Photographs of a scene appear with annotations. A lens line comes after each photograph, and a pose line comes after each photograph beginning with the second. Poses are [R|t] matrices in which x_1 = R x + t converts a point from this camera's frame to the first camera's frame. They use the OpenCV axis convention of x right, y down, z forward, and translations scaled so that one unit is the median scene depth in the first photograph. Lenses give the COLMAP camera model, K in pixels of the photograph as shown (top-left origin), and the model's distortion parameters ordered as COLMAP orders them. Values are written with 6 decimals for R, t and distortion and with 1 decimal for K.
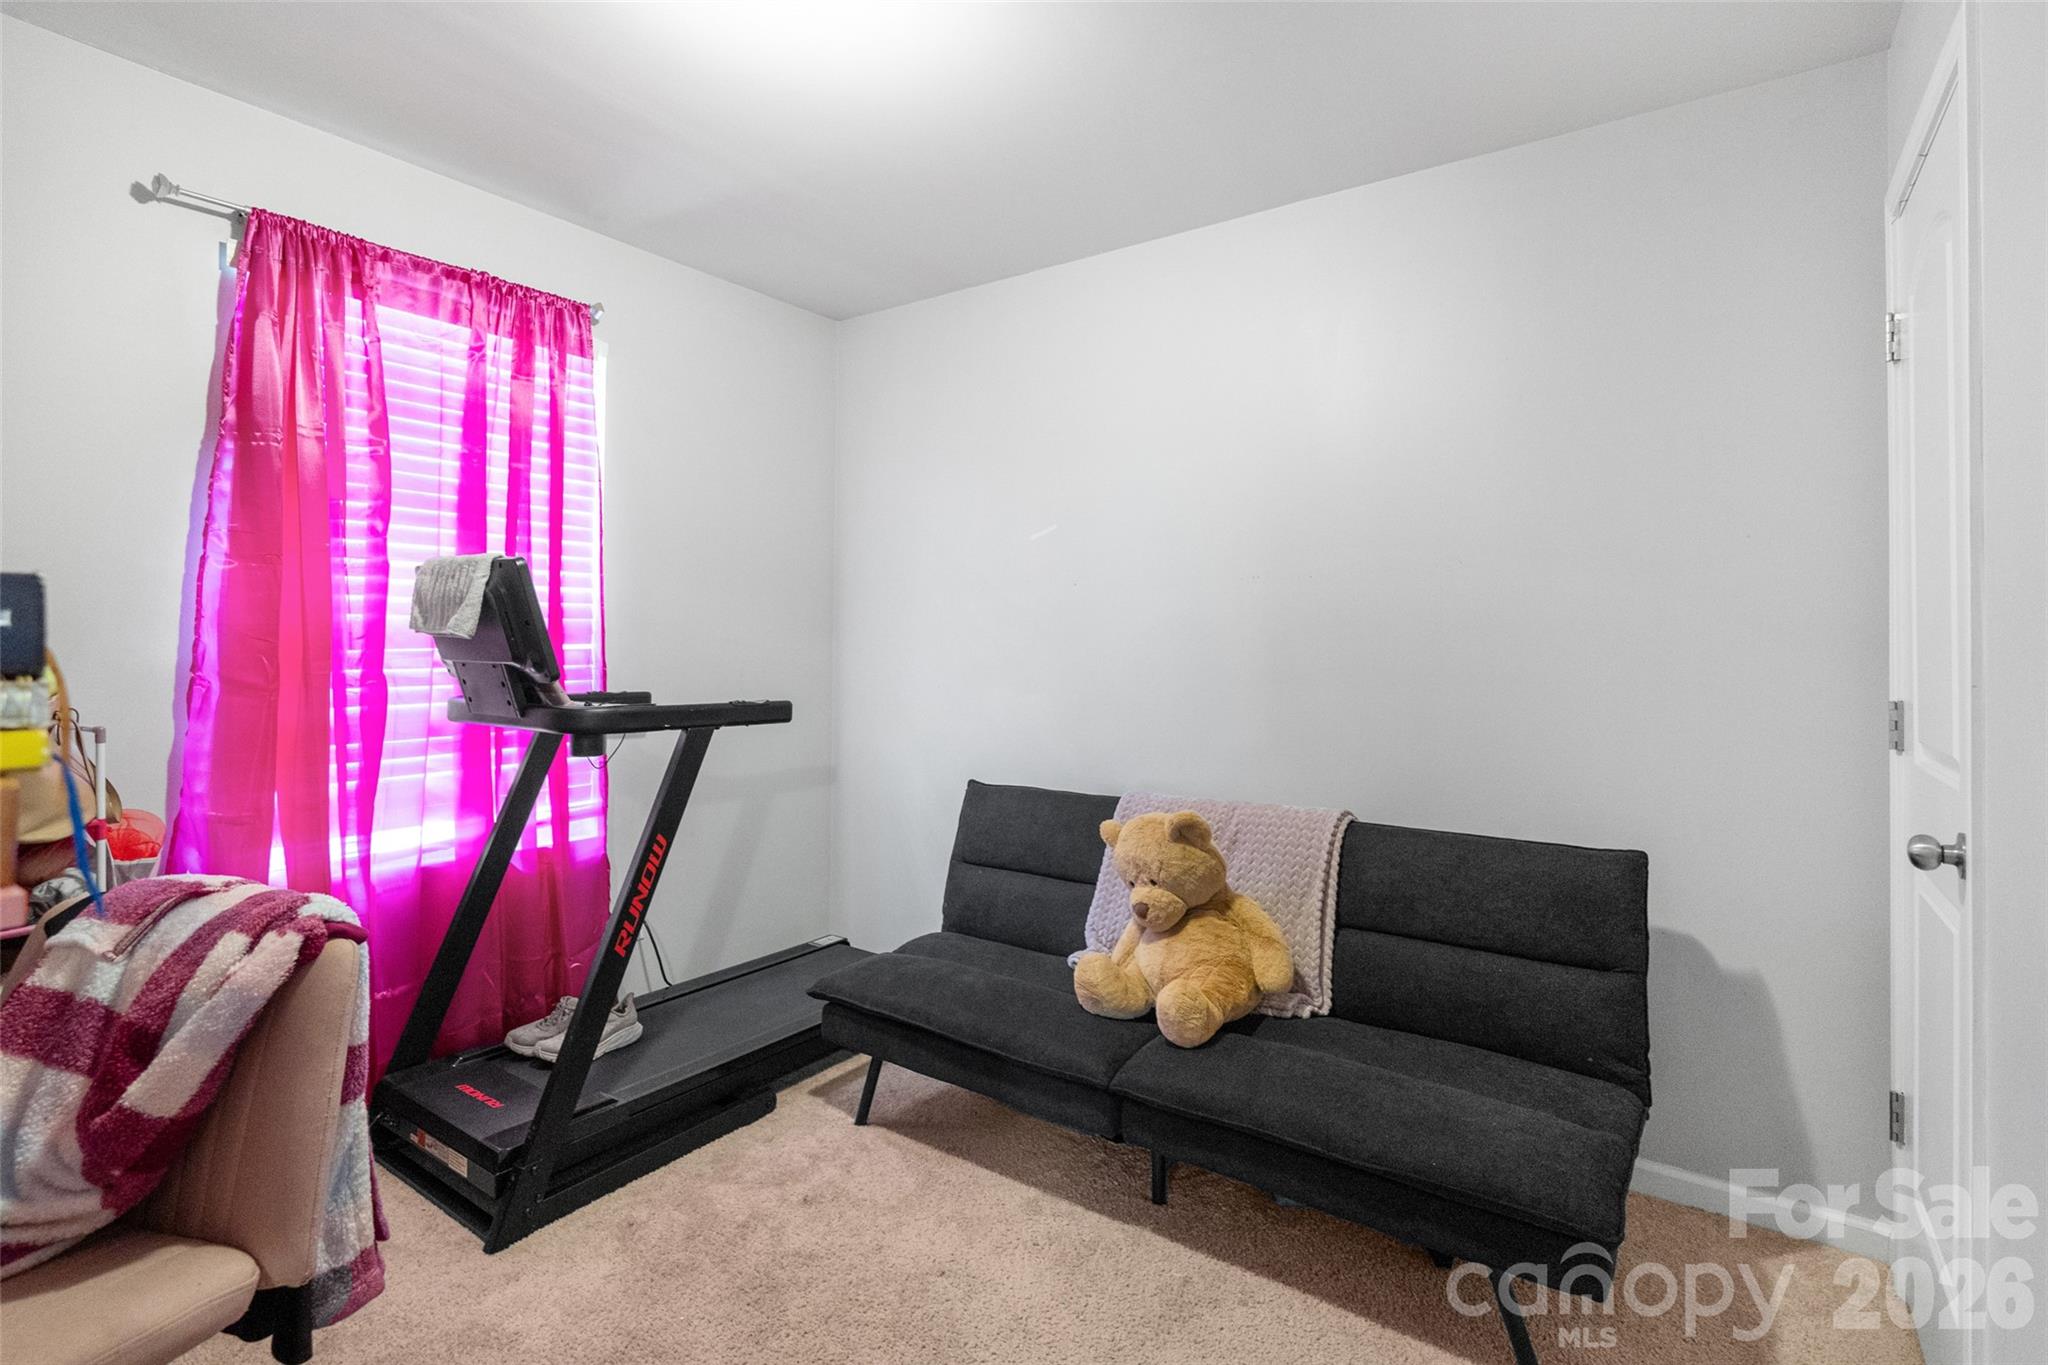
lens RADIAL K [[972.2, 0, 1011.4], [0, 972.2, 645.0], [0, 0, 1]] dist [-0.008997, 0.001350]
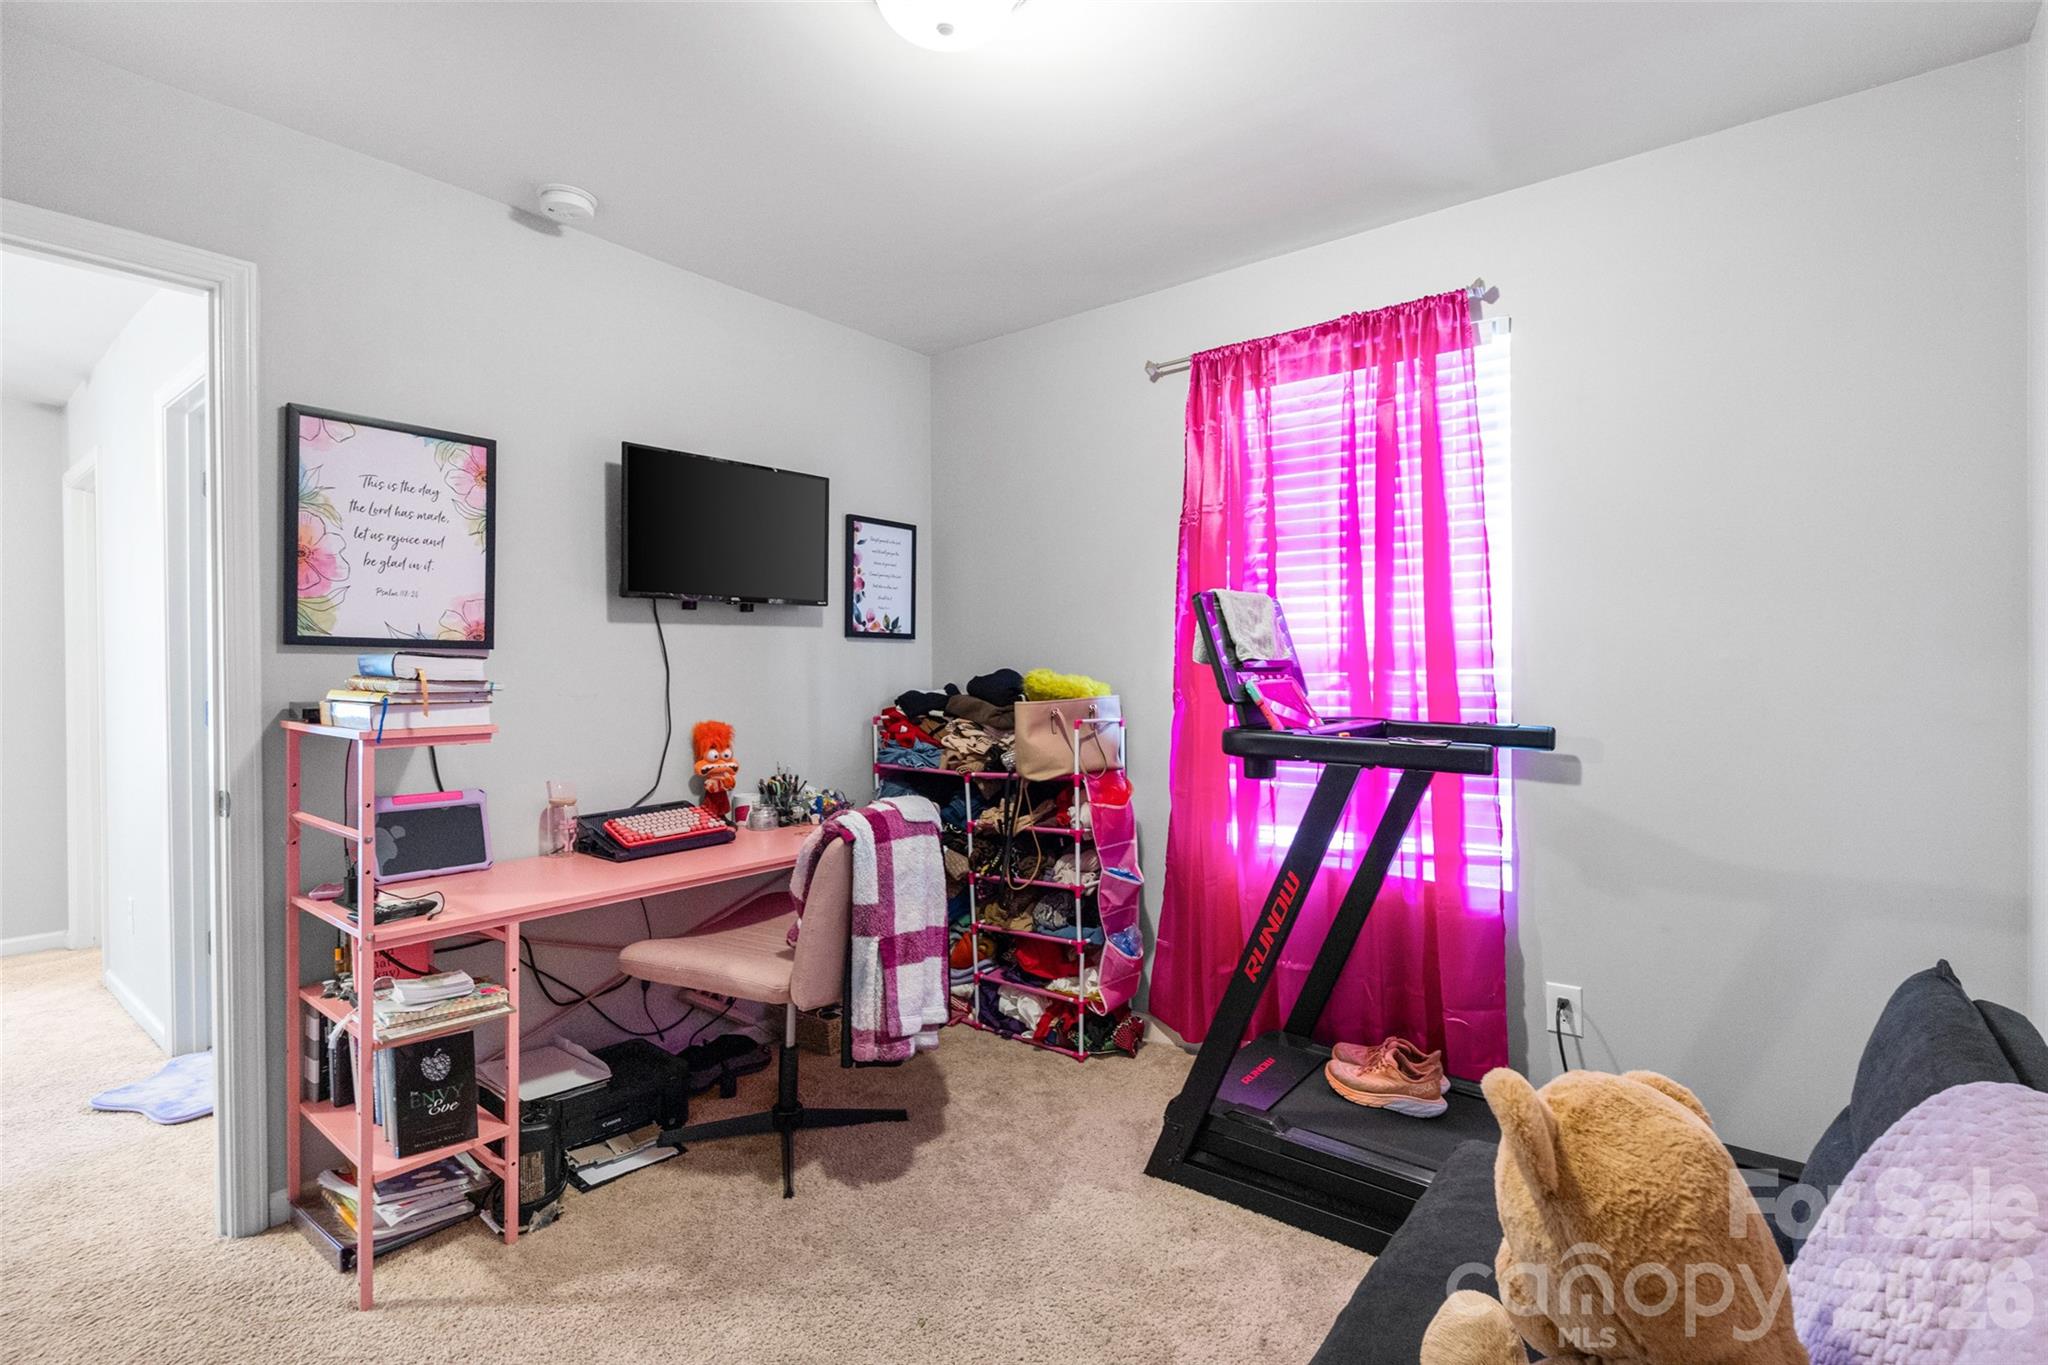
lens RADIAL K [[972.2, 0, 1024.5], [0, 972.2, 681.6], [0, 0, 1]] dist [-0.008997, 0.001350]
pose [[-0.052765, 0.007697, -0.998577, 0.570046], [0.001734, 0.999969, 0.007616, 0.003740], [0.998605, -0.001330, -0.052777, 0.767123]]
